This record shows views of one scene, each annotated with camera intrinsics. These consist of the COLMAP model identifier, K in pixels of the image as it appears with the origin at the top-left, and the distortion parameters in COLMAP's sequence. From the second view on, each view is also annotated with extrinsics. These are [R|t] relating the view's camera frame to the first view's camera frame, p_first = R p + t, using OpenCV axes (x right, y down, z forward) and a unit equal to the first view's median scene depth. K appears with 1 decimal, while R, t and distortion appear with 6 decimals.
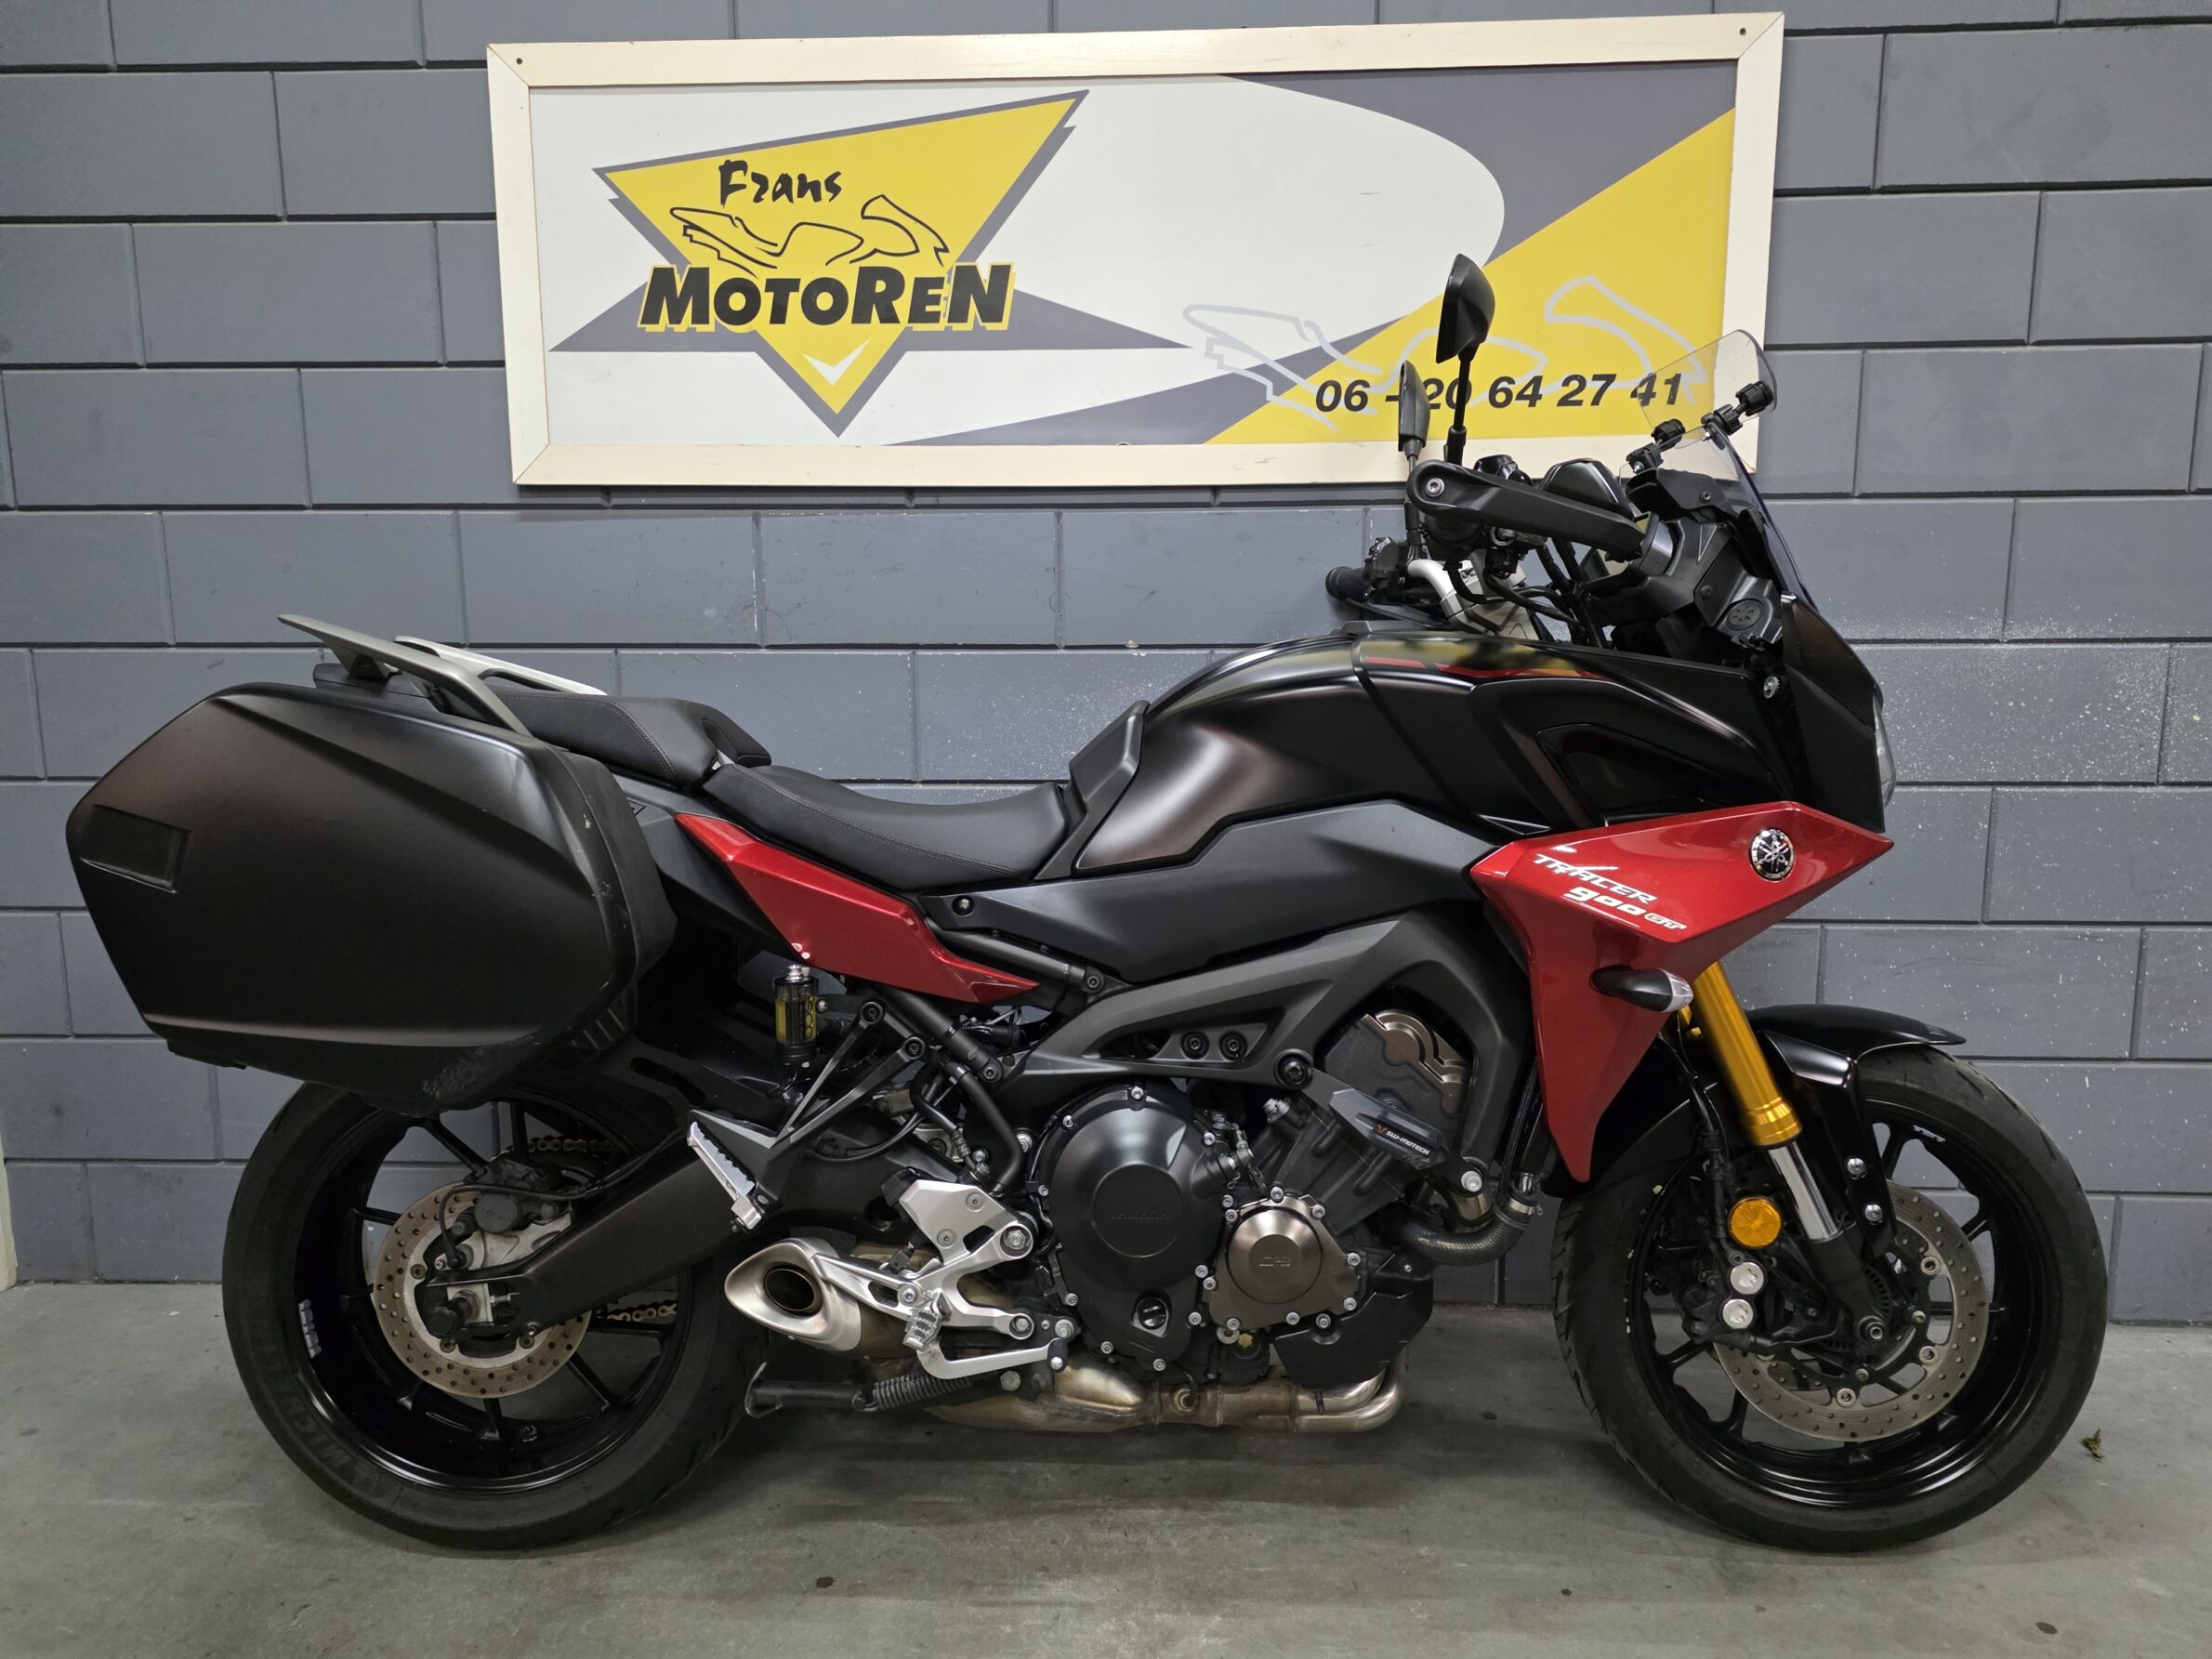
lens RADIAL K [[1443.0, 0, 1106.0], [0, 1443.0, 829.5], [0, 0, 1]] dist [0.031972, -0.006529]
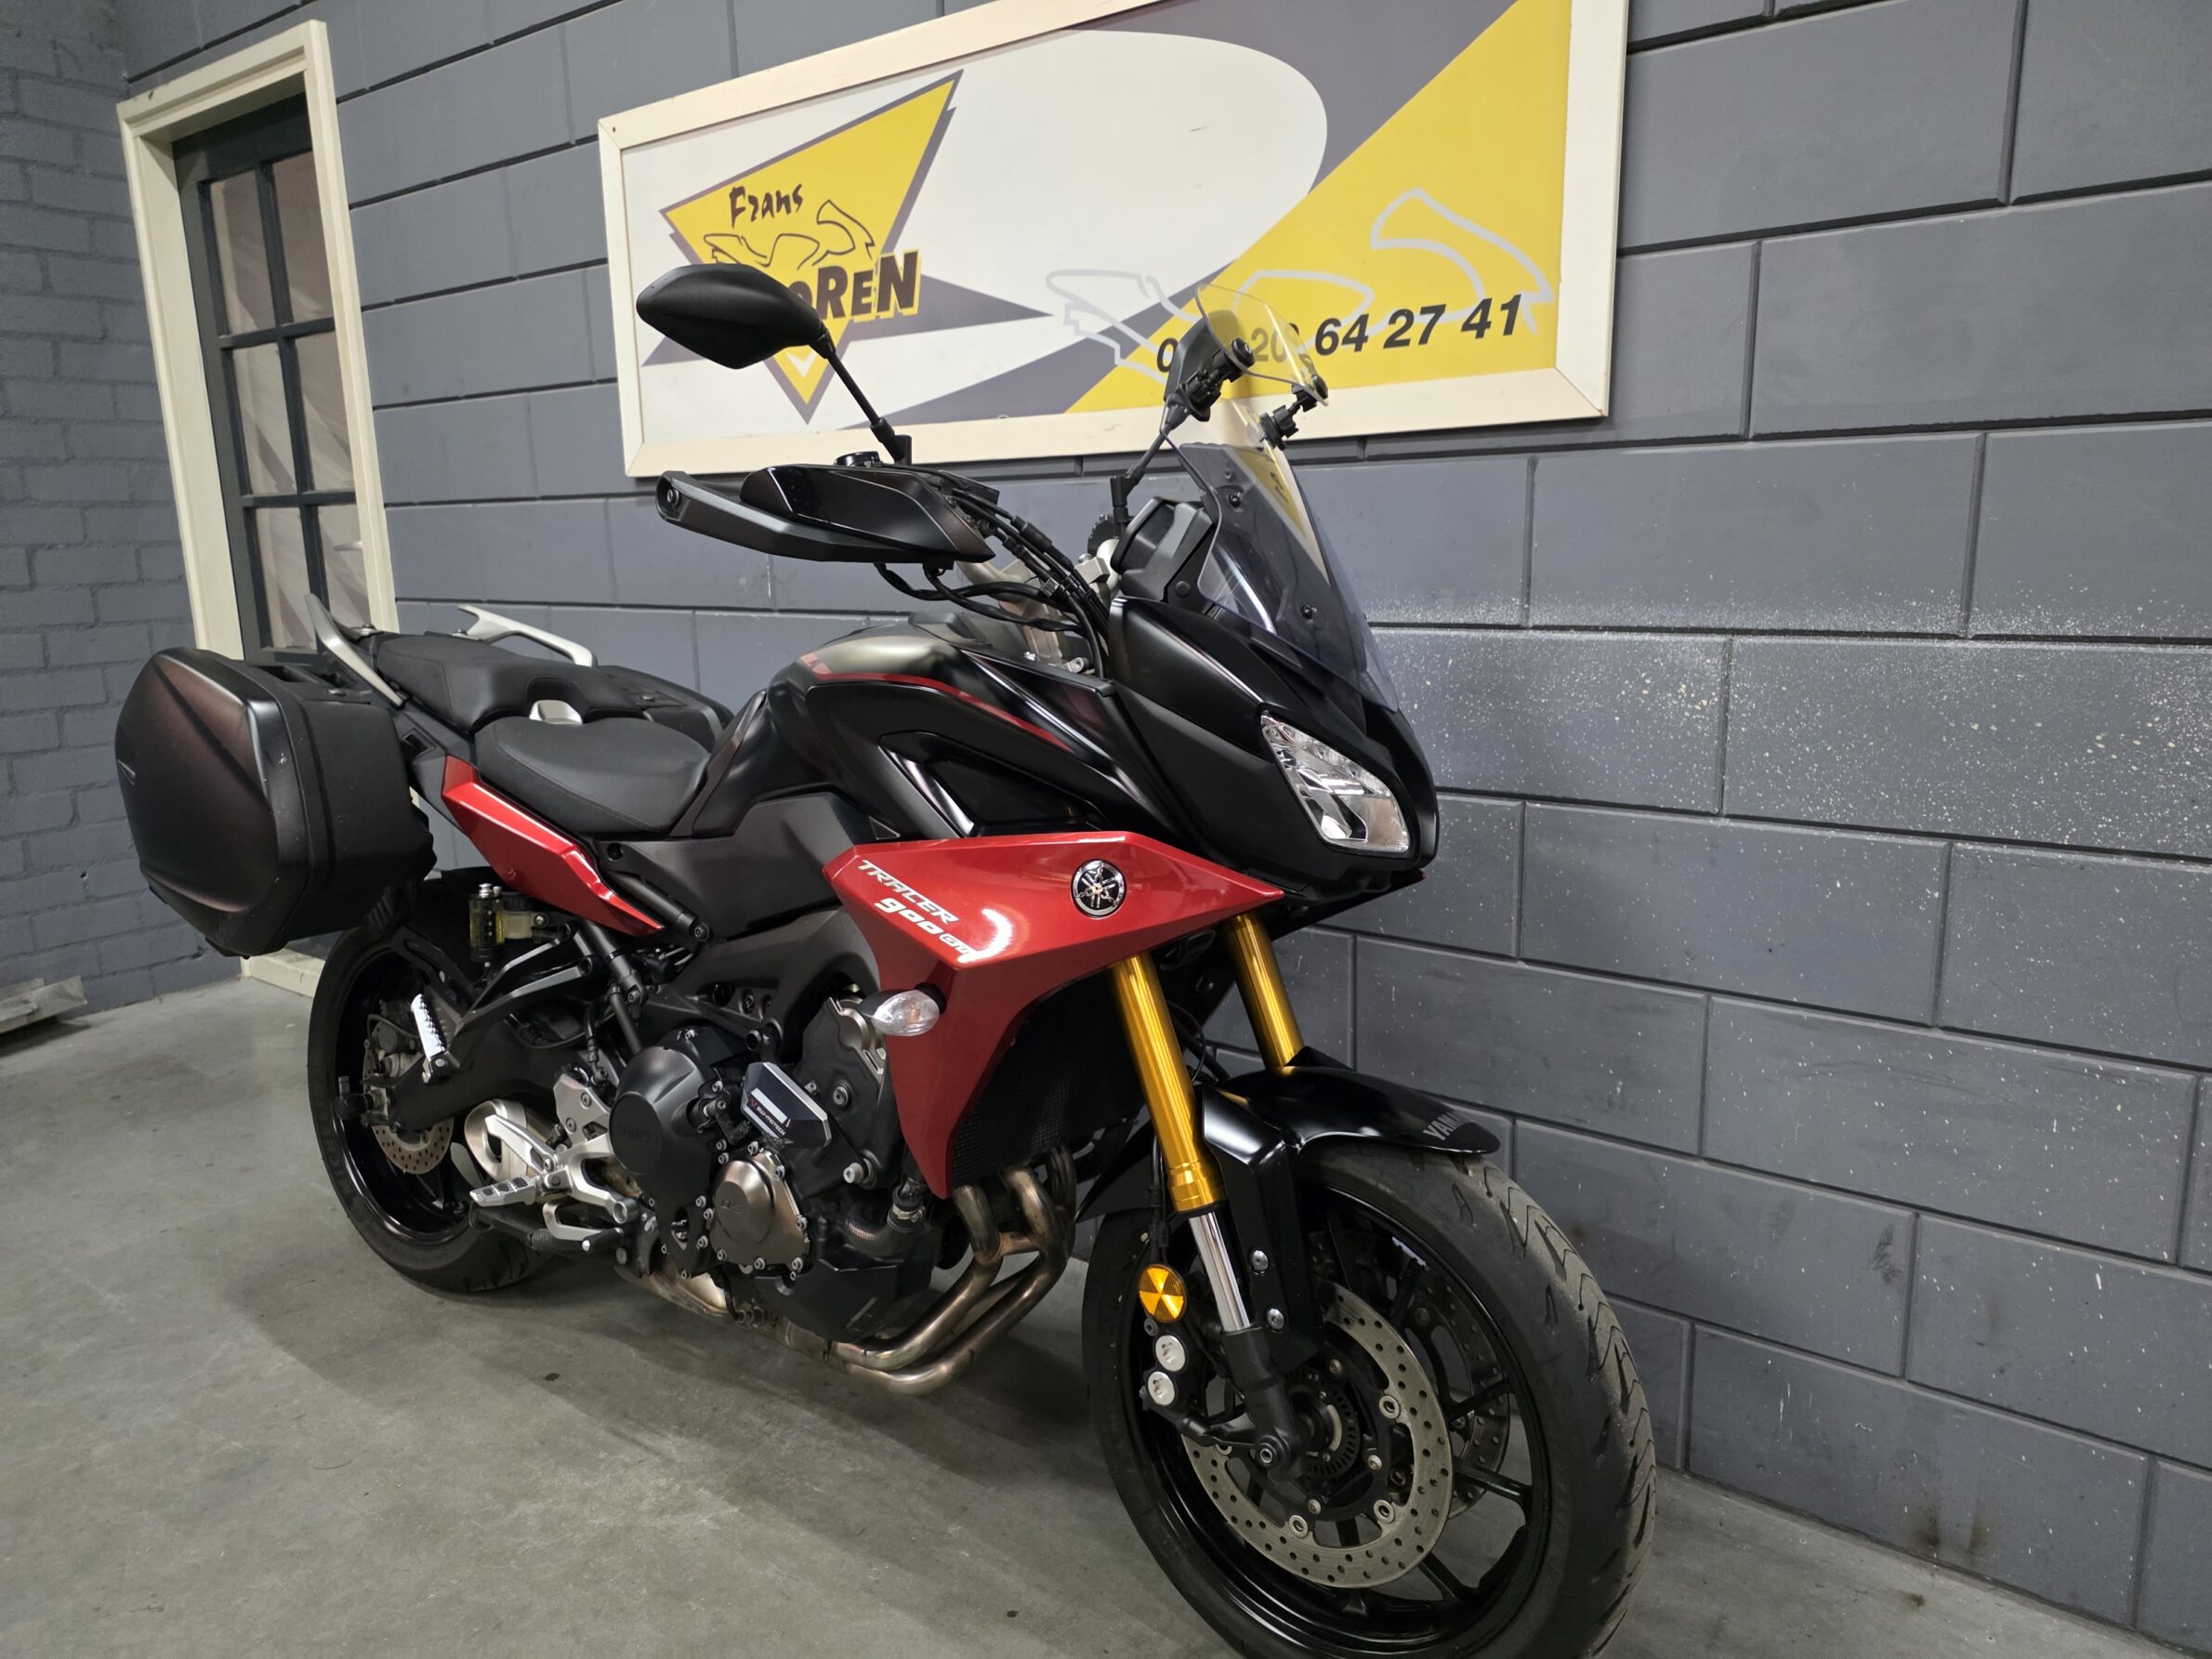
lens RADIAL K [[1452.8, 0, 1115.9], [0, 1452.8, 834.1], [0, 0, 1]] dist [0.027848, -0.003121]
pose [[0.833634, 0.100887, -0.543025, 0.671121], [-0.069483, 0.994521, 0.078102, -0.061479], [0.547930, -0.027377, 0.836076, 0.181661]]
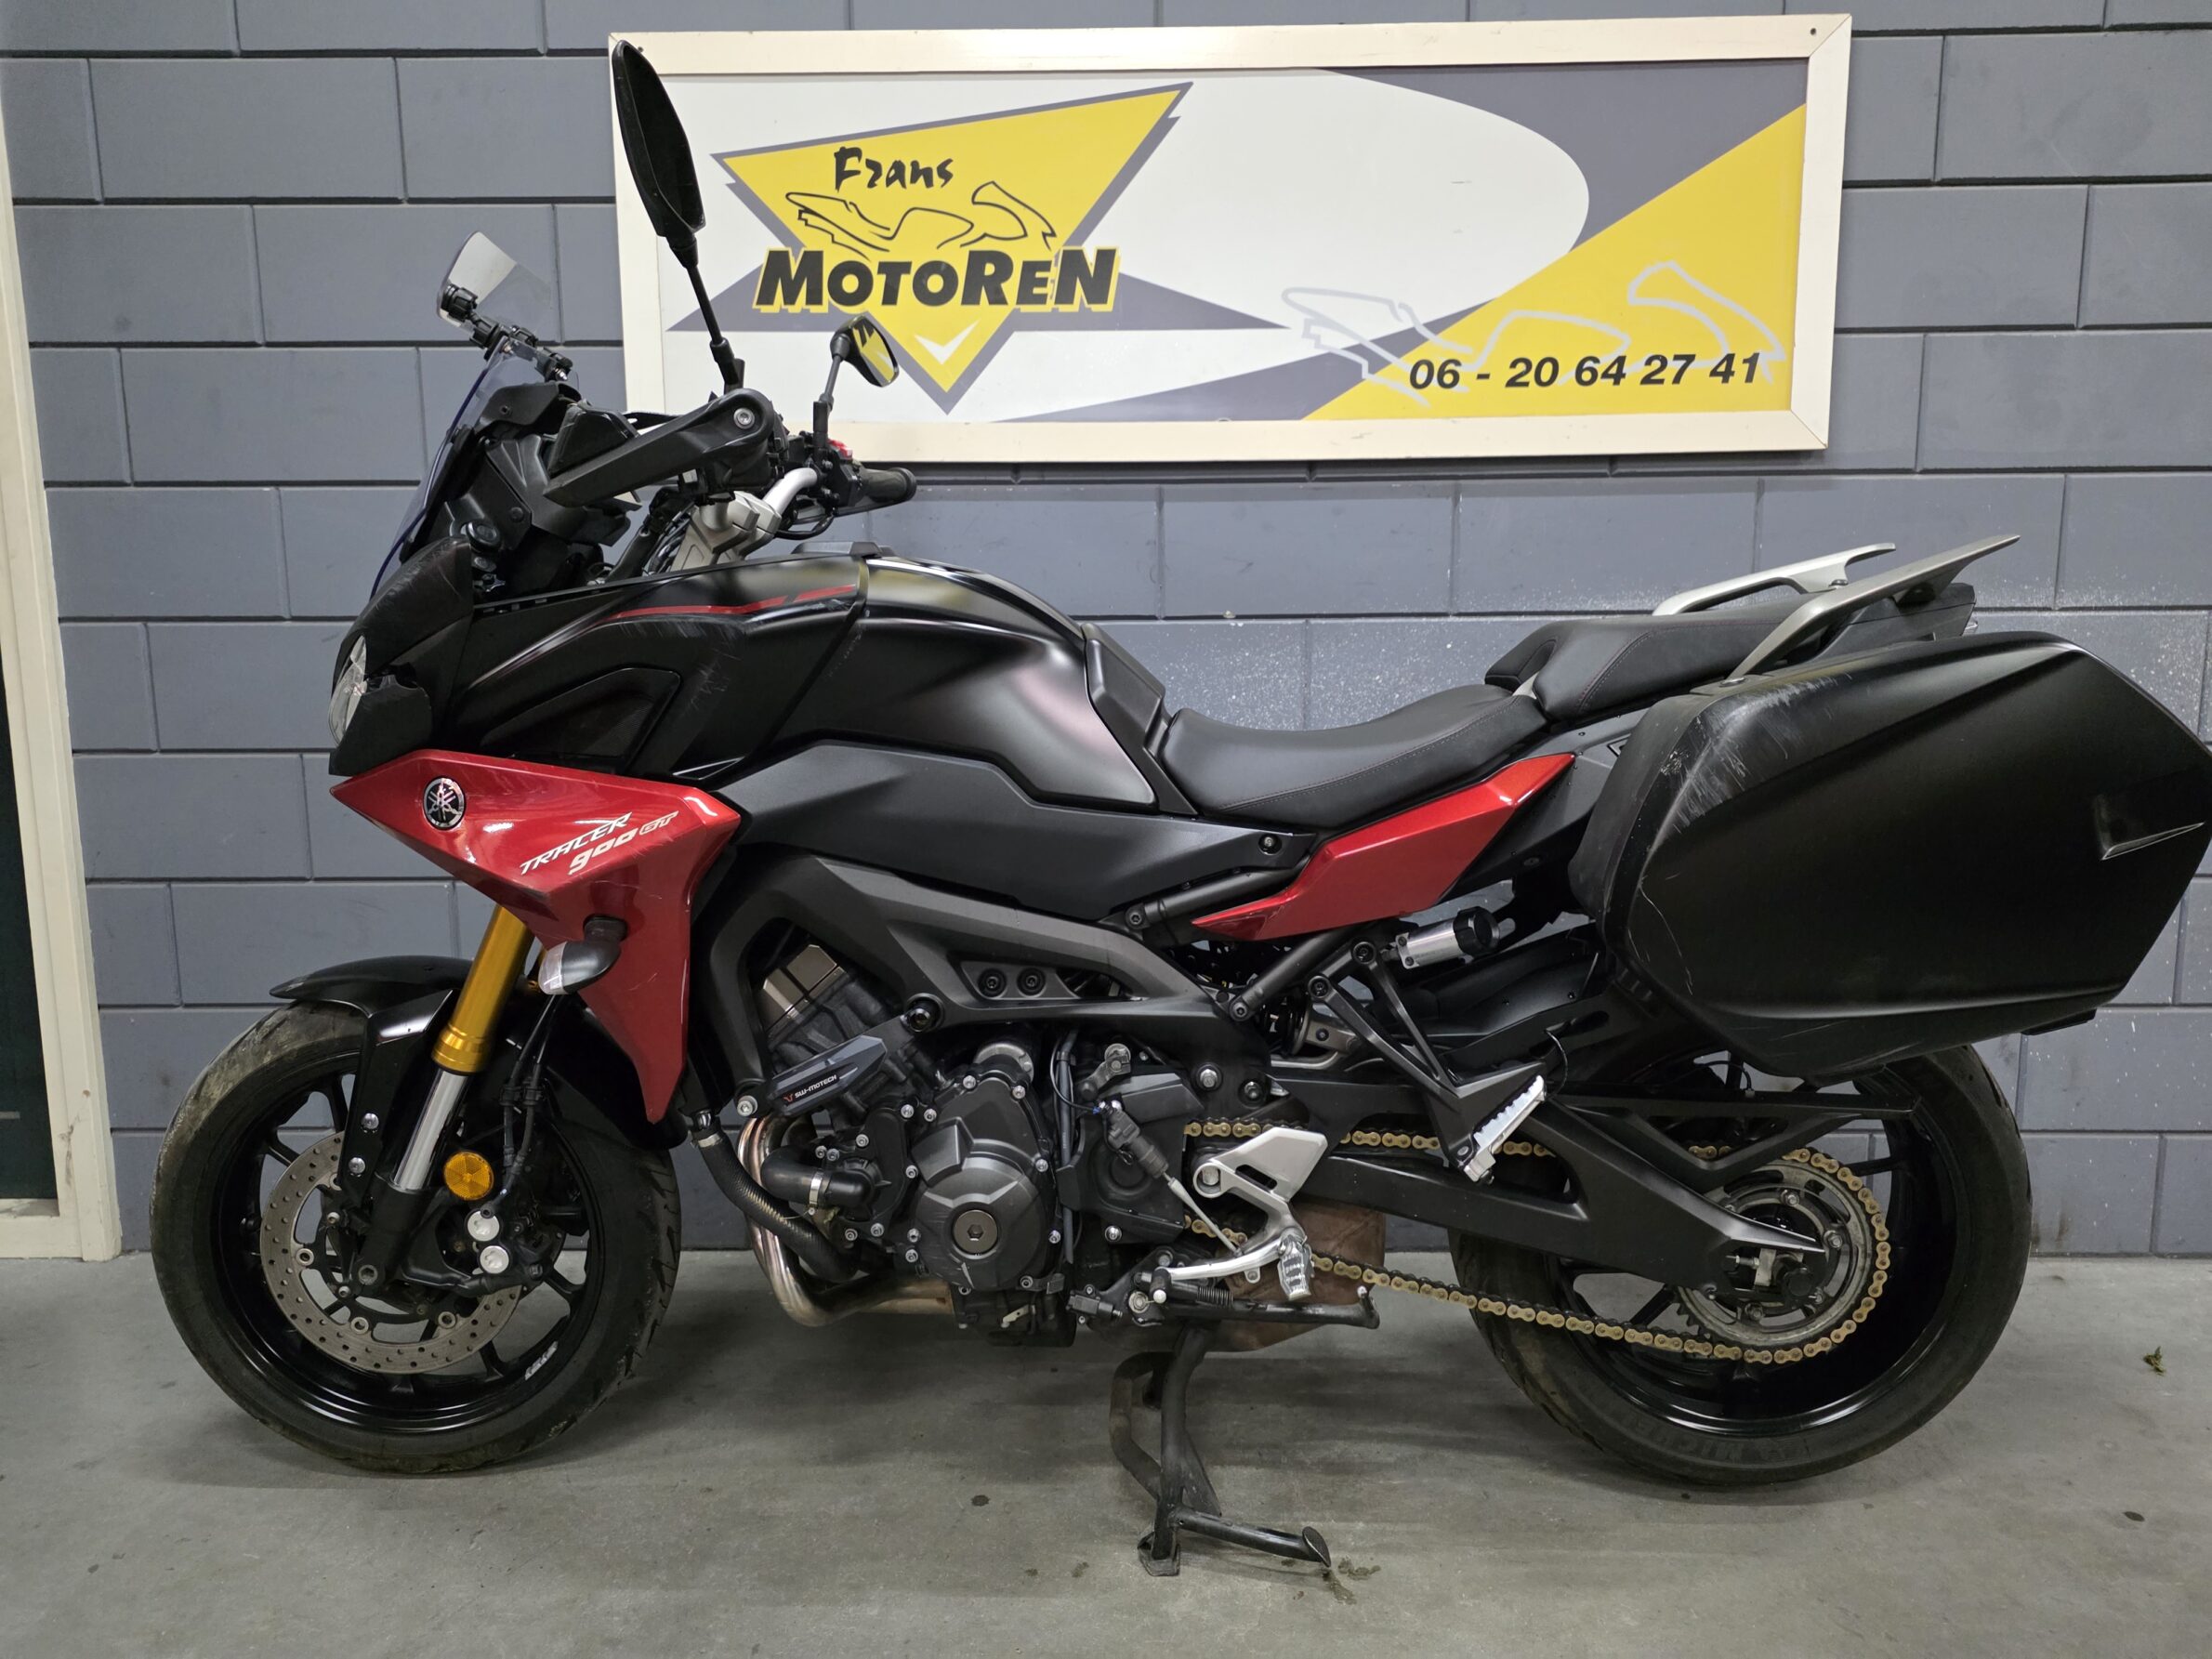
lens RADIAL K [[1452.8, 0, 1115.9], [0, 1452.8, 834.1], [0, 0, 1]] dist [0.027848, -0.003121]
pose [[0.999475, -0.006337, 0.031782, -0.101443], [0.006608, 0.999943, -0.008423, 0.039056], [-0.031727, 0.008628, 0.999459, -0.042544]]
